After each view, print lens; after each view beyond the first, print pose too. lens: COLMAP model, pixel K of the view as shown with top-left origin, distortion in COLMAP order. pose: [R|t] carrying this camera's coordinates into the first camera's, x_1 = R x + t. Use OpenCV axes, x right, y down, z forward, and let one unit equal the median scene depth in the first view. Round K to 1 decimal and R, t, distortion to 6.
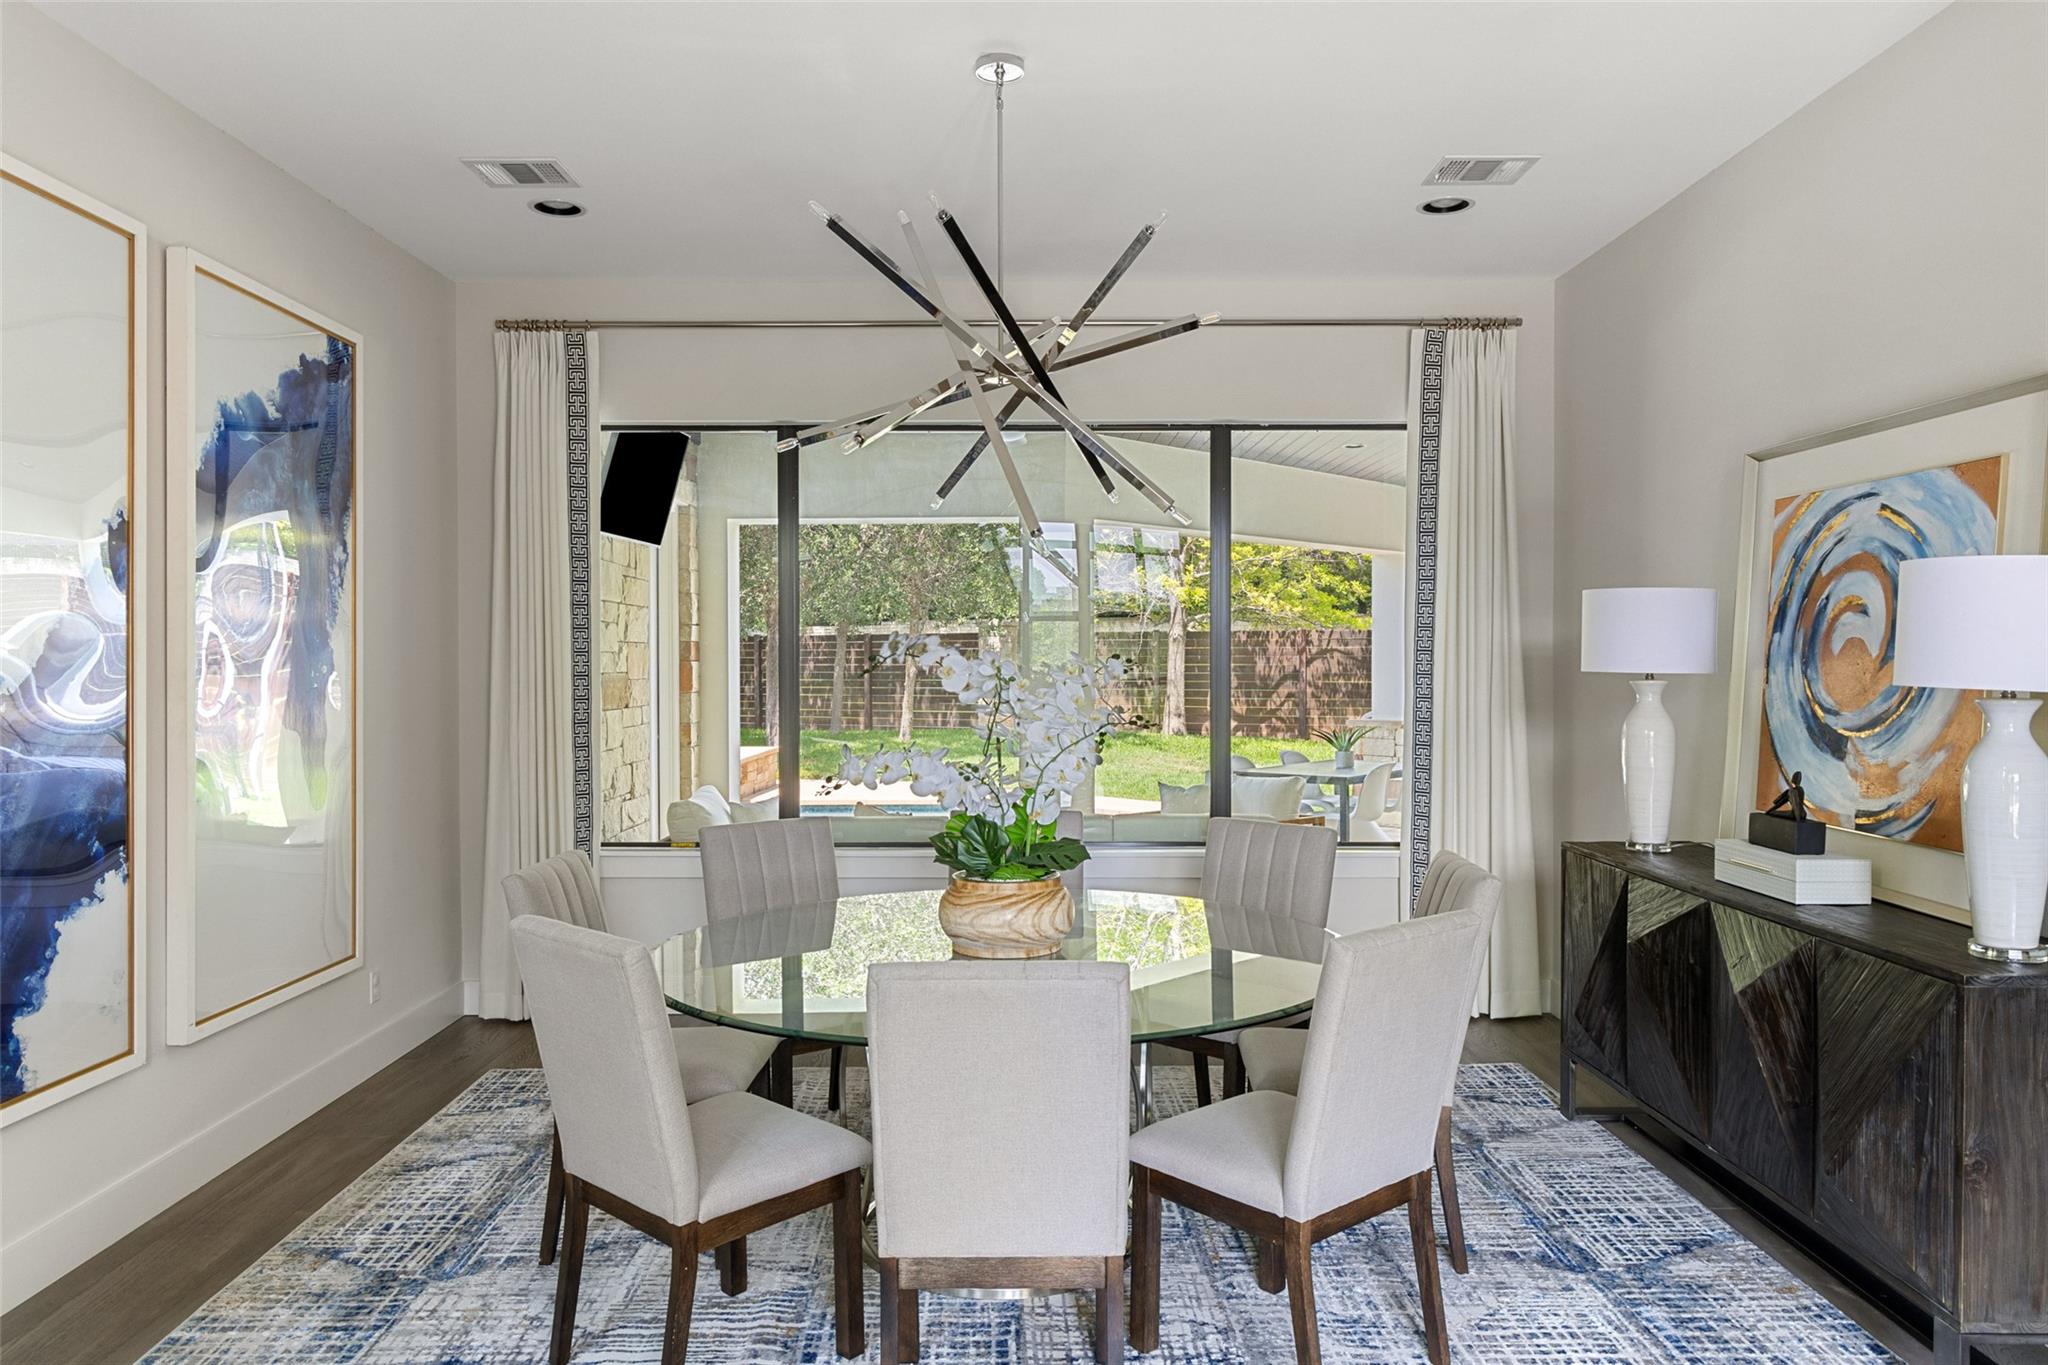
lens RADIAL K [[1385.1, 0, 1024.0], [0, 1385.1, 682.5], [0, 0, 1]] dist [-0.000267, 0.000370]
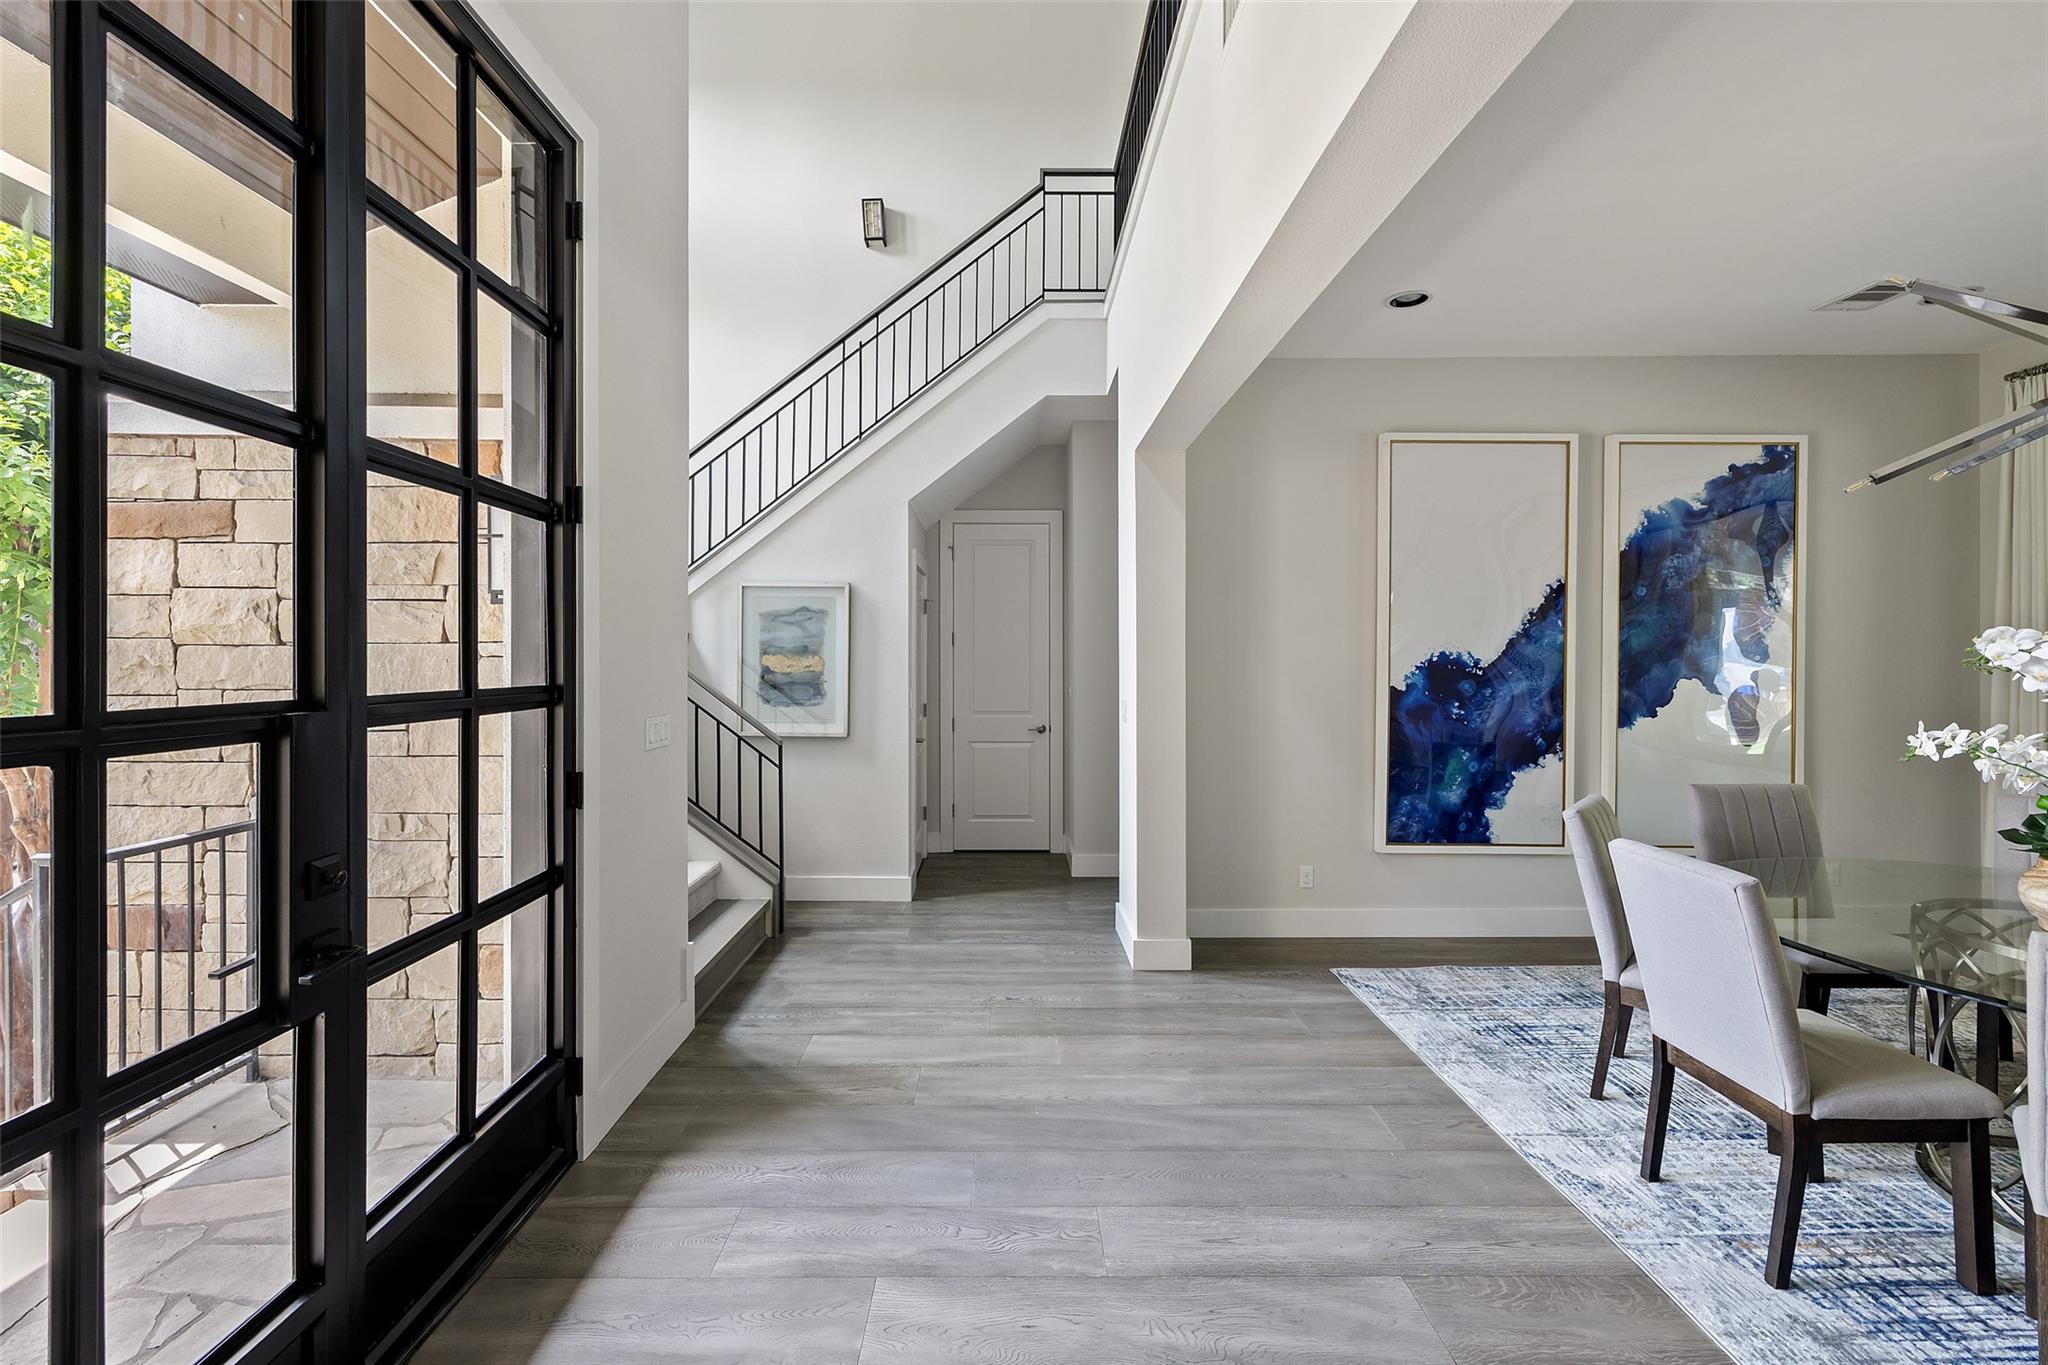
lens RADIAL K [[864.0, 0, 1019.5], [0, 864.0, 653.7], [0, 0, 1]] dist [0.001540, -0.000019]
pose [[0.006617, -0.000197, -0.999978, 0.561721], [-0.015195, 0.999885, -0.000298, -0.000771], [0.999863, 0.015196, 0.006613, 0.177933]]
